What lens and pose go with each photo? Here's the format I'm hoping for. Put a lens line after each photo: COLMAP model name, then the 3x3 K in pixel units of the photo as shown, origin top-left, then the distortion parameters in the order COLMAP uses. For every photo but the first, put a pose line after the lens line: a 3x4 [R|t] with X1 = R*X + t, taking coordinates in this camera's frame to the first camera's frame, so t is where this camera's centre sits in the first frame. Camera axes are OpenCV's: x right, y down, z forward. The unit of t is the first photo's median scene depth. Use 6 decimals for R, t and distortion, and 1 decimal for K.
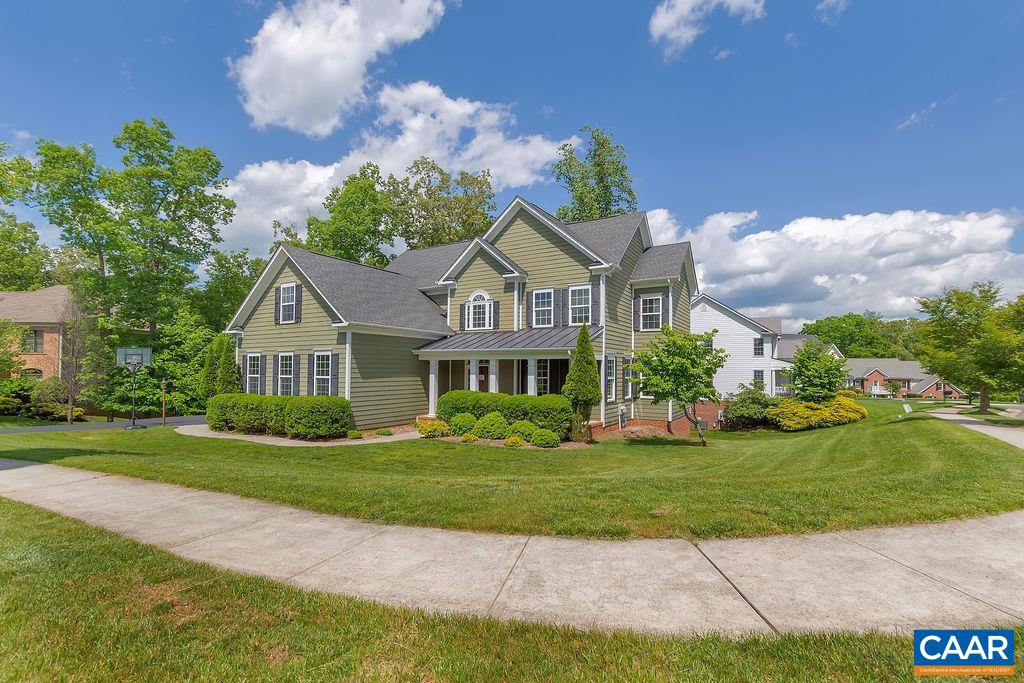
lens RADIAL K [[439.6, 0, 510.0], [0, 439.6, 370.7], [0, 0, 1]] dist [0.000058, 0.000025]
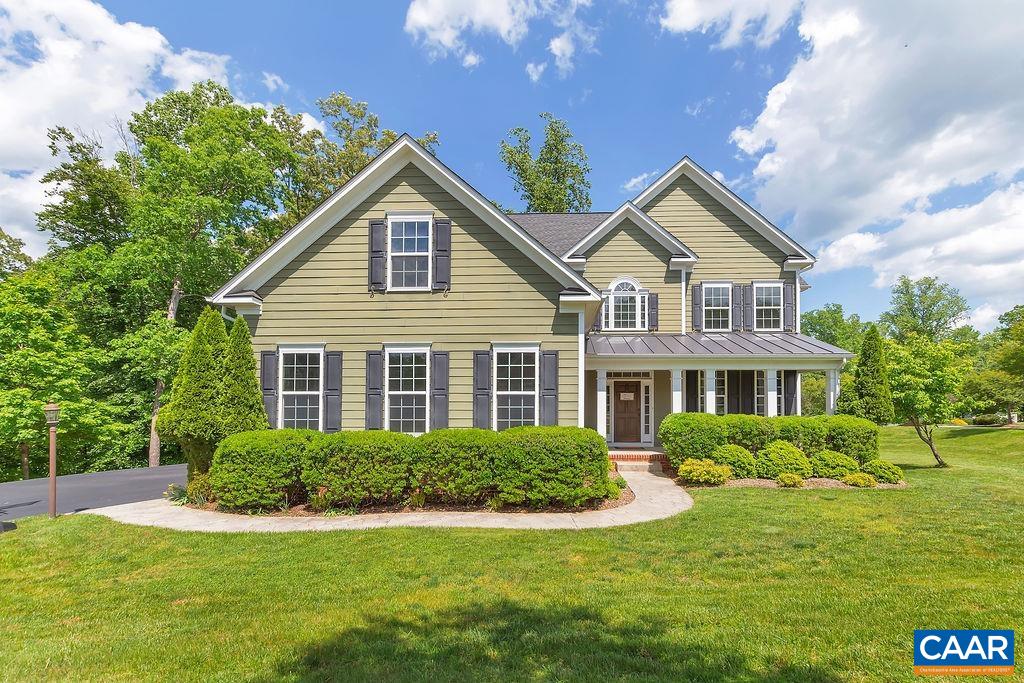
lens RADIAL K [[458.0, 0, 513.7], [0, 458.0, 402.4], [0, 0, 1]] dist [-0.001339, -0.000020]
pose [[0.885997, -0.007043, 0.463637, -0.636097], [0.003361, 0.999956, 0.008767, 0.019531], [-0.463678, -0.006209, 0.885982, 0.449914]]
